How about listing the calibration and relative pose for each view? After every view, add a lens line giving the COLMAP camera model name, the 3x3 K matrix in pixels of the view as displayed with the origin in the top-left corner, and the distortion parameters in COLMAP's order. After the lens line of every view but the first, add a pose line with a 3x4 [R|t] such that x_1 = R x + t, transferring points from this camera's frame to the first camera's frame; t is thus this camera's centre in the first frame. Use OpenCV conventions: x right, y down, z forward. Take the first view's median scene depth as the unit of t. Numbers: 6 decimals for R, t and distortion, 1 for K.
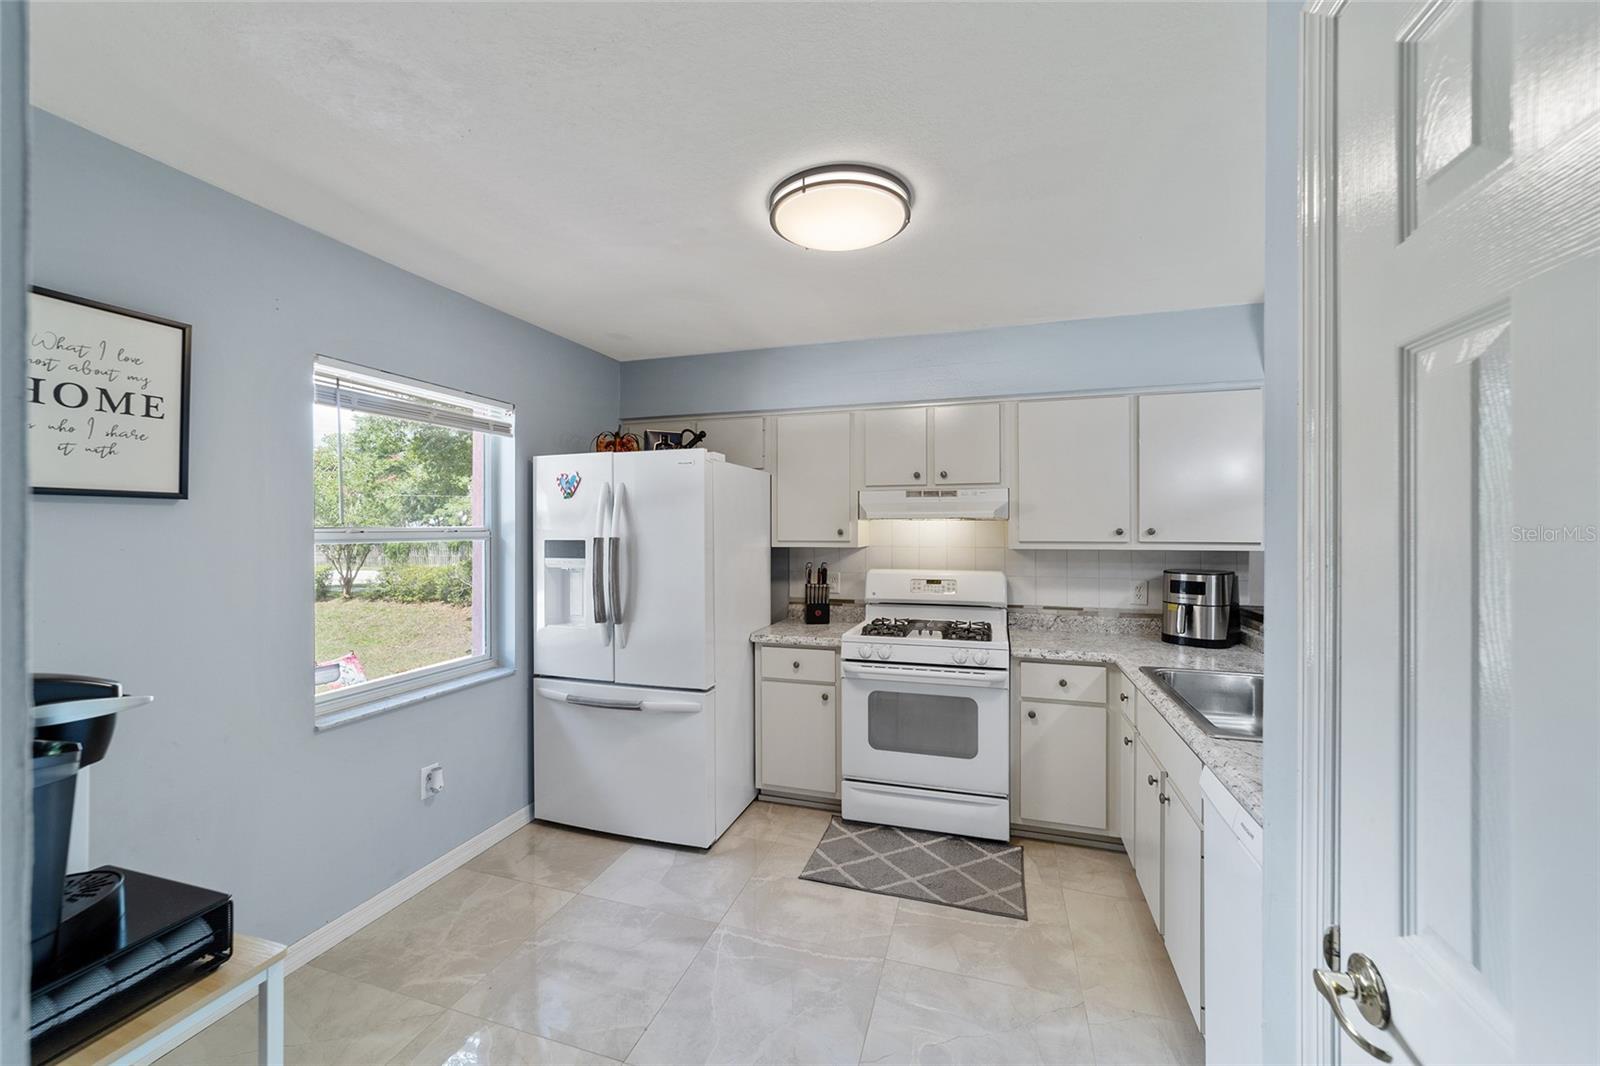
lens RADIAL K [[615.4, 0, 803.3], [0, 615.4, 528.3], [0, 0, 1]] dist [-0.000476, 0.008785]
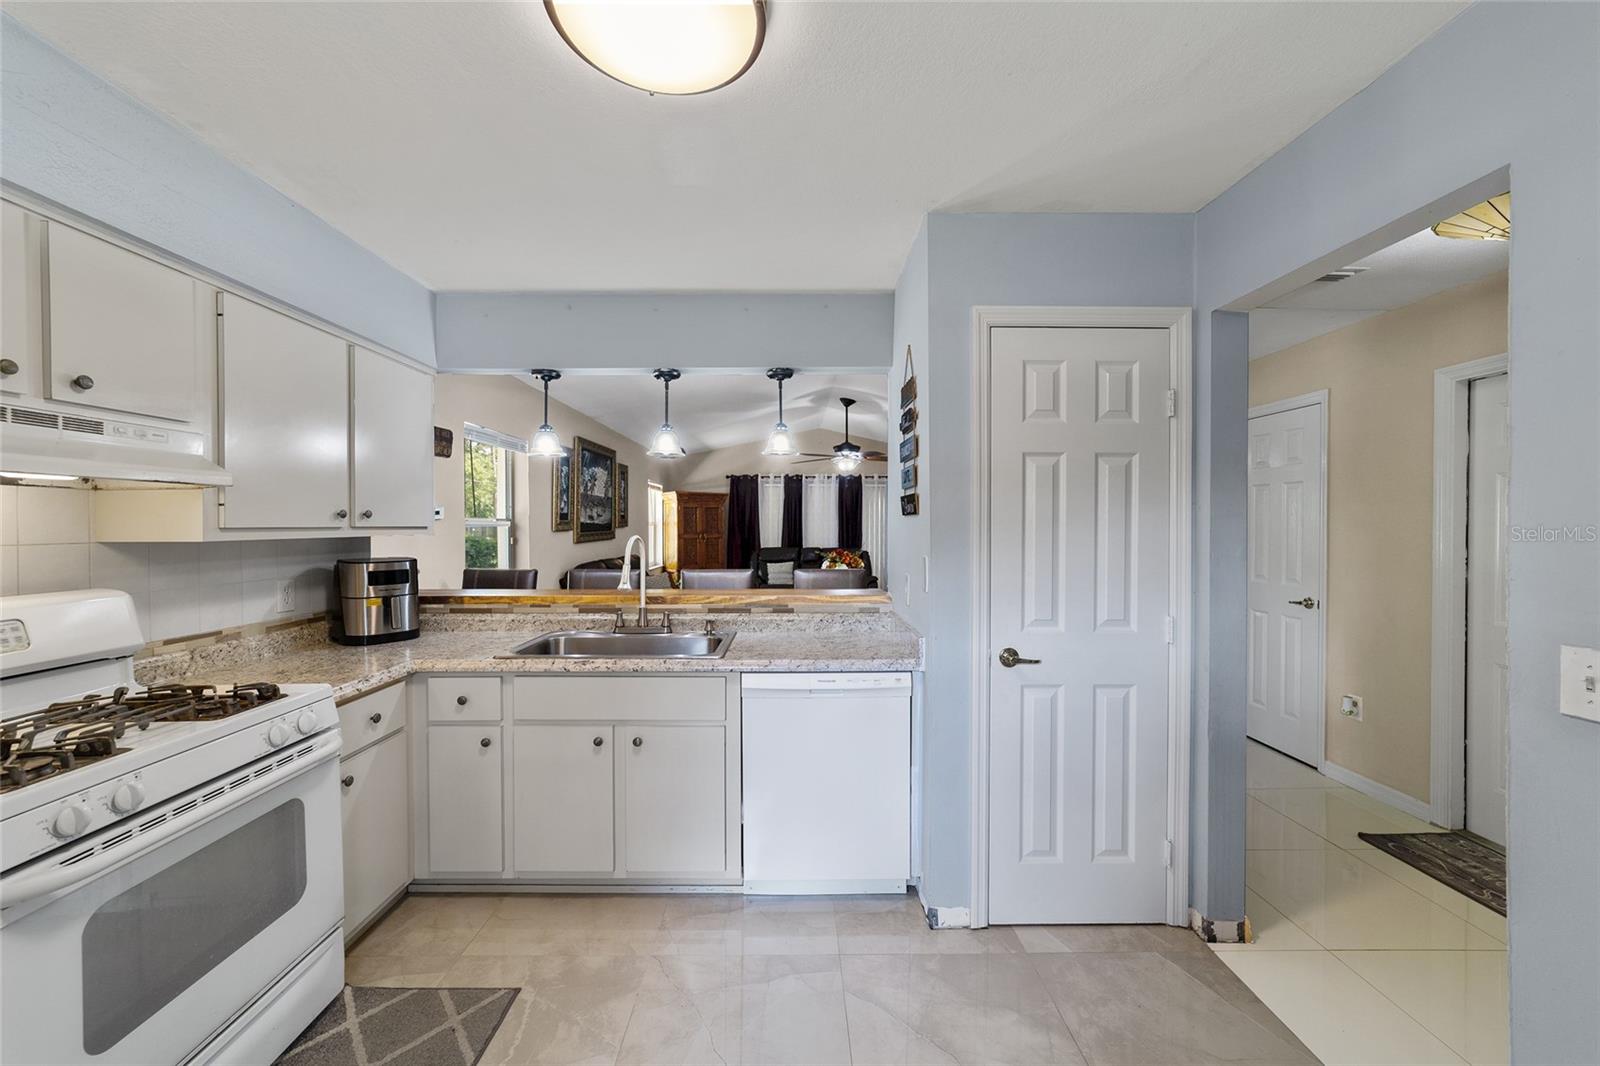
lens RADIAL K [[615.2, 0, 796.2], [0, 615.2, 529.7], [0, 0, 1]] dist [-0.018300, 0.008974]
pose [[-0.306133, -0.007484, 0.951959, -0.393049], [-0.000391, 0.999970, 0.007735, 0.019053], [-0.951989, 0.001996, -0.306127, 0.696196]]
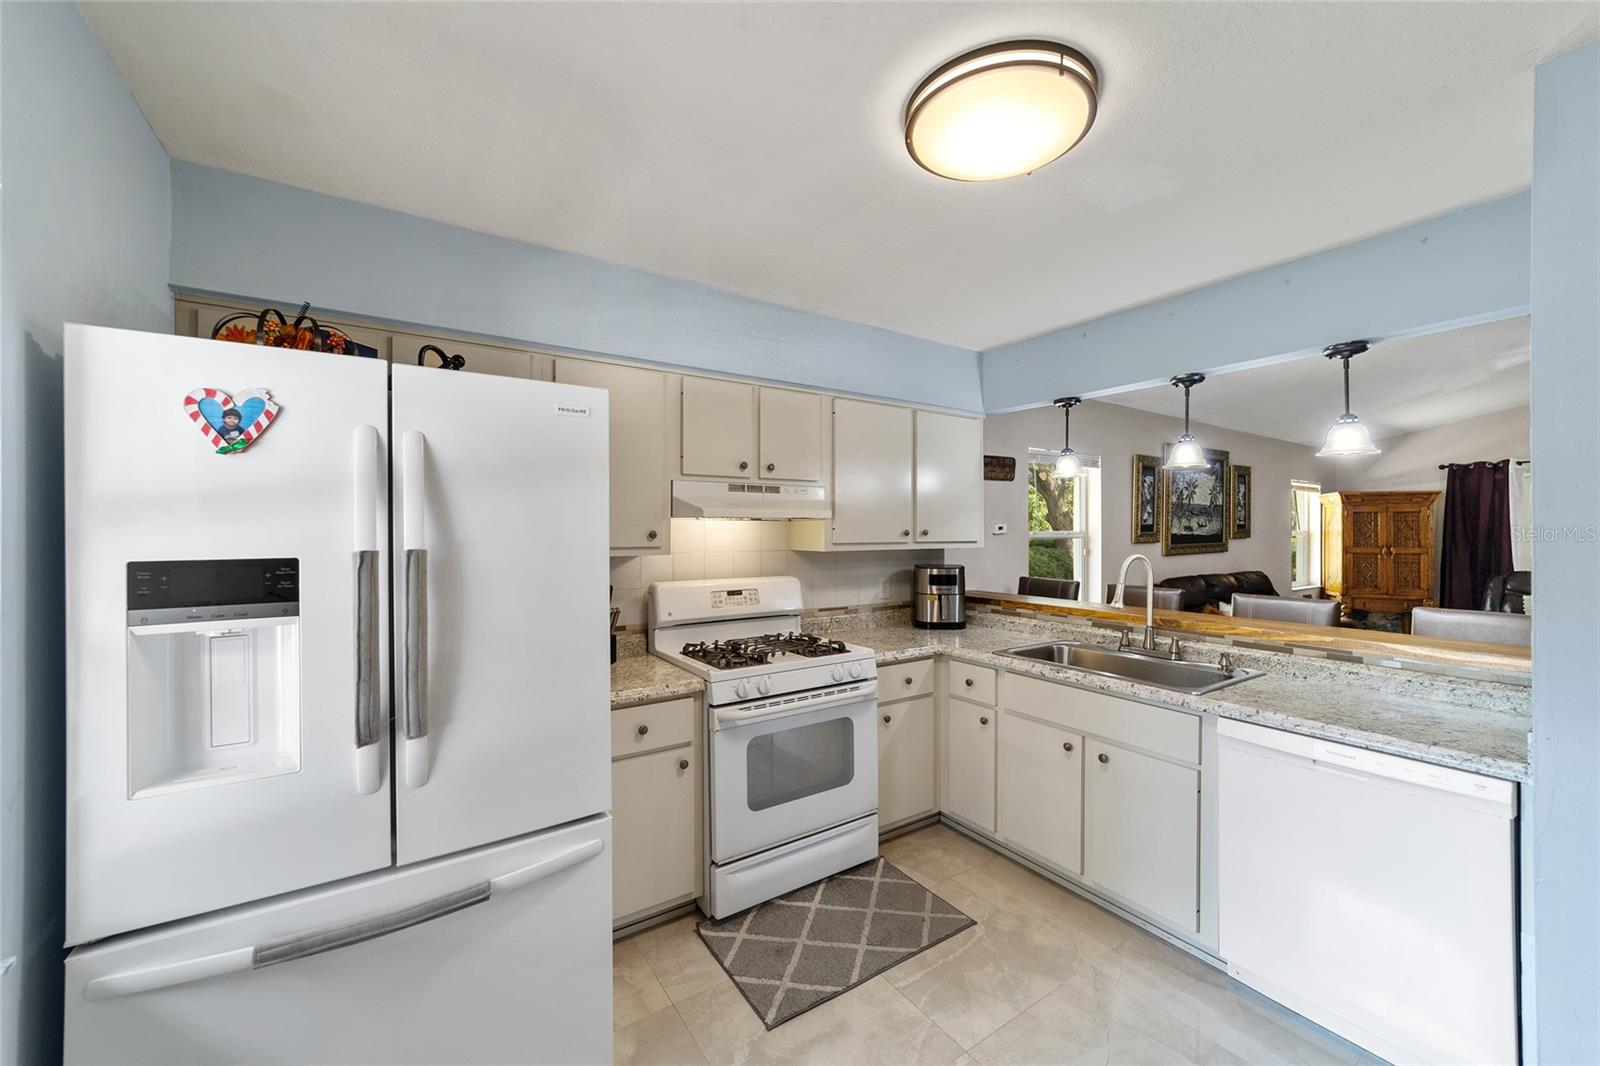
lens RADIAL K [[615.2, 0, 796.2], [0, 615.2, 529.7], [0, 0, 1]] dist [-0.018300, 0.008974]
pose [[0.630629, 0.000675, 0.776084, -0.455775], [-0.001773, 0.999998, 0.000570, -0.000603], [-0.776082, -0.001735, 0.630629, 0.468201]]
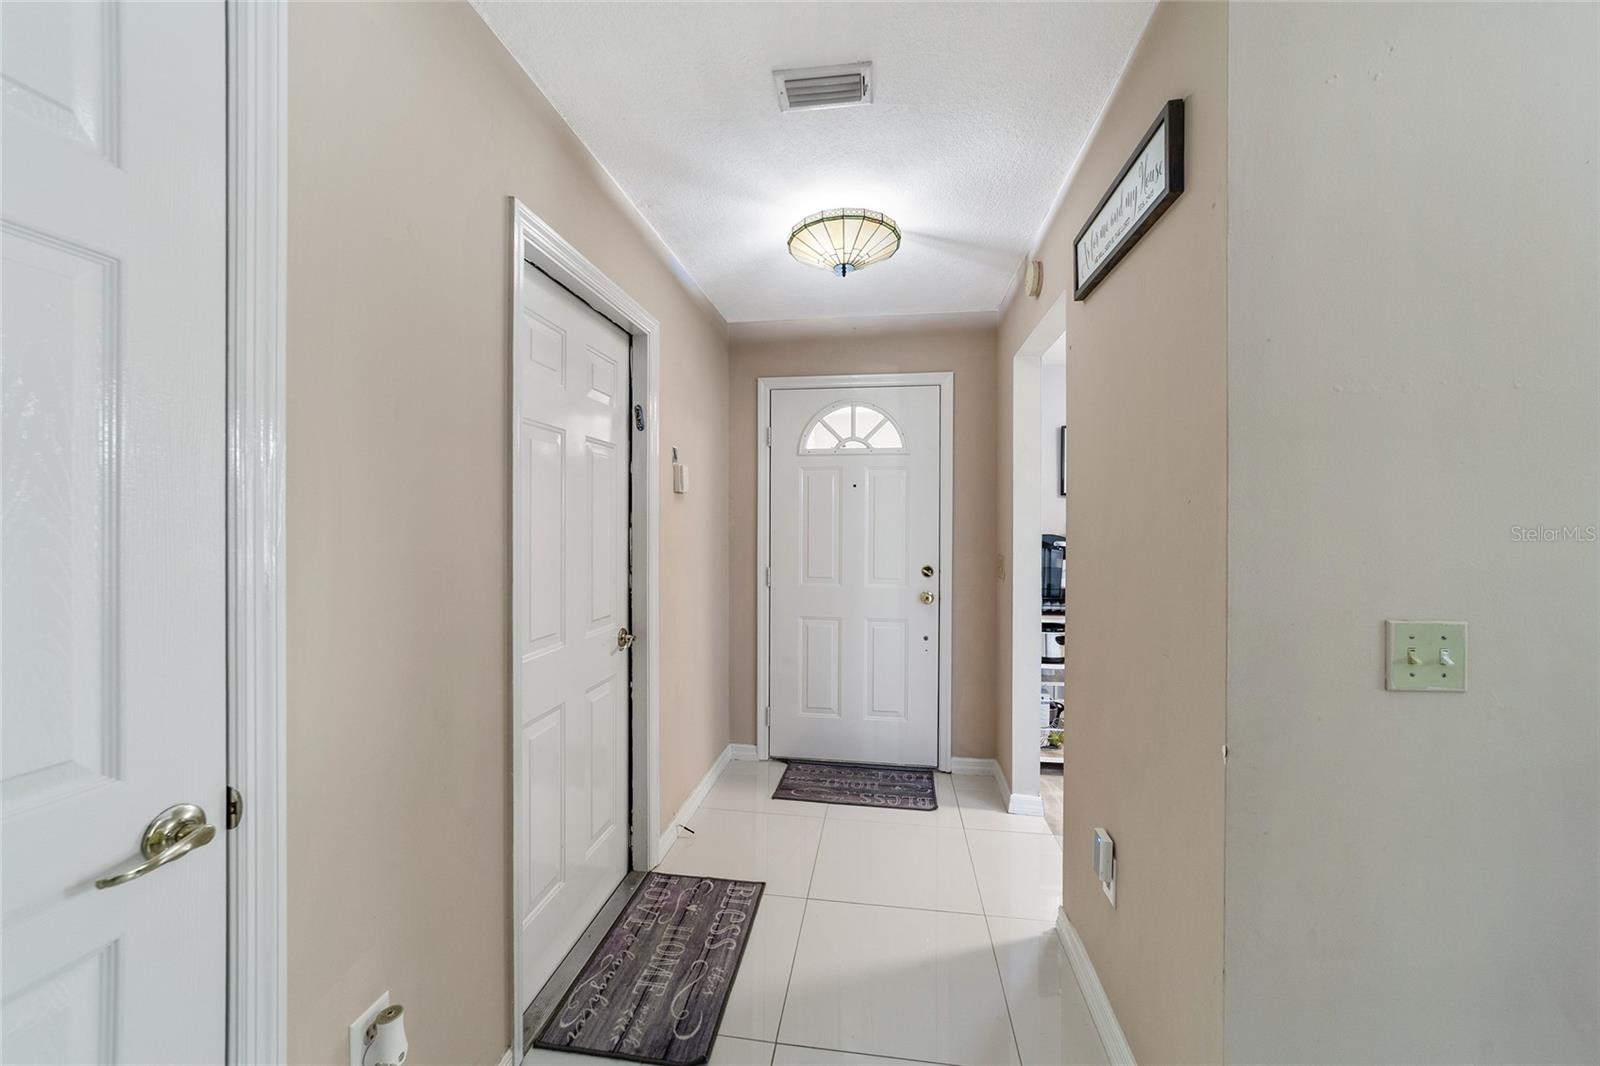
lens RADIAL K [[615.2, 0, 796.2], [0, 615.2, 529.7], [0, 0, 1]] dist [-0.018300, 0.008974]
pose [[0.159568, 0.009533, -0.987141, 0.728327], [-0.002976, 0.999953, 0.009176, 0.039743], [0.987182, 0.001474, 0.159589, -0.404350]]
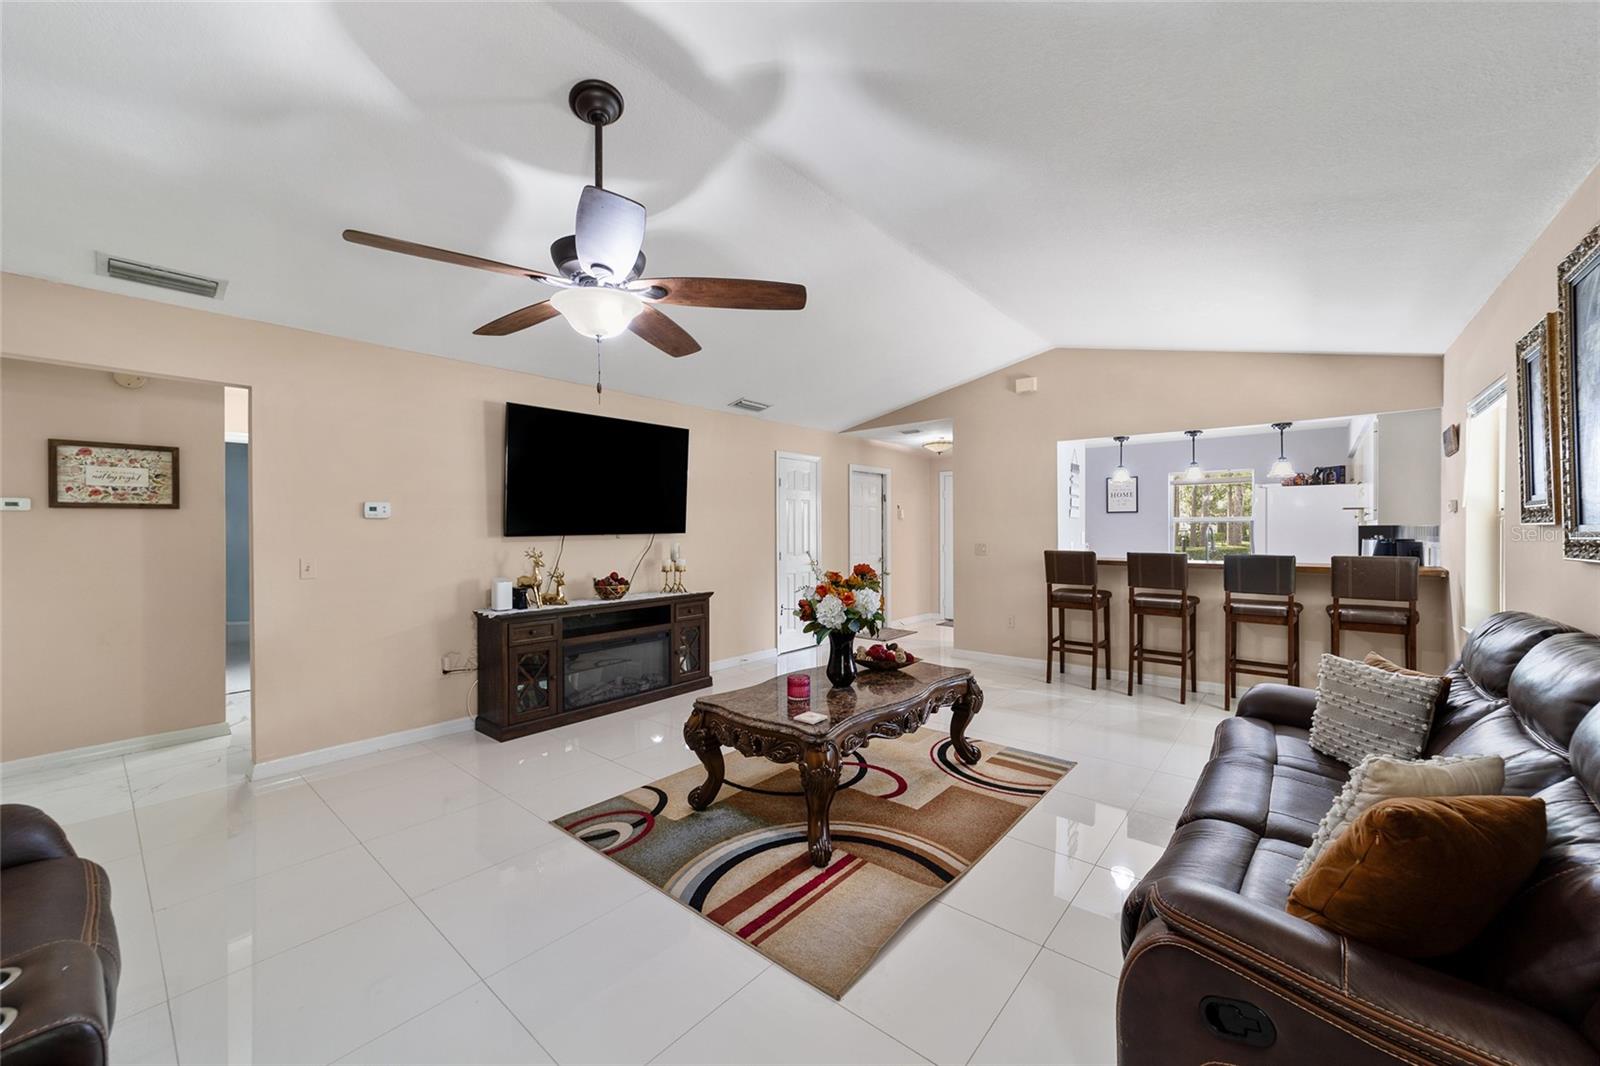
lens RADIAL K [[615.2, 0, 796.2], [0, 615.2, 529.7], [0, 0, 1]] dist [-0.018300, 0.008974]
pose [[-0.389908, 0.004553, -0.920843, 2.619202], [0.003767, 0.999987, 0.003349, 0.036138], [0.920846, -0.002163, -0.389920, 0.233194]]
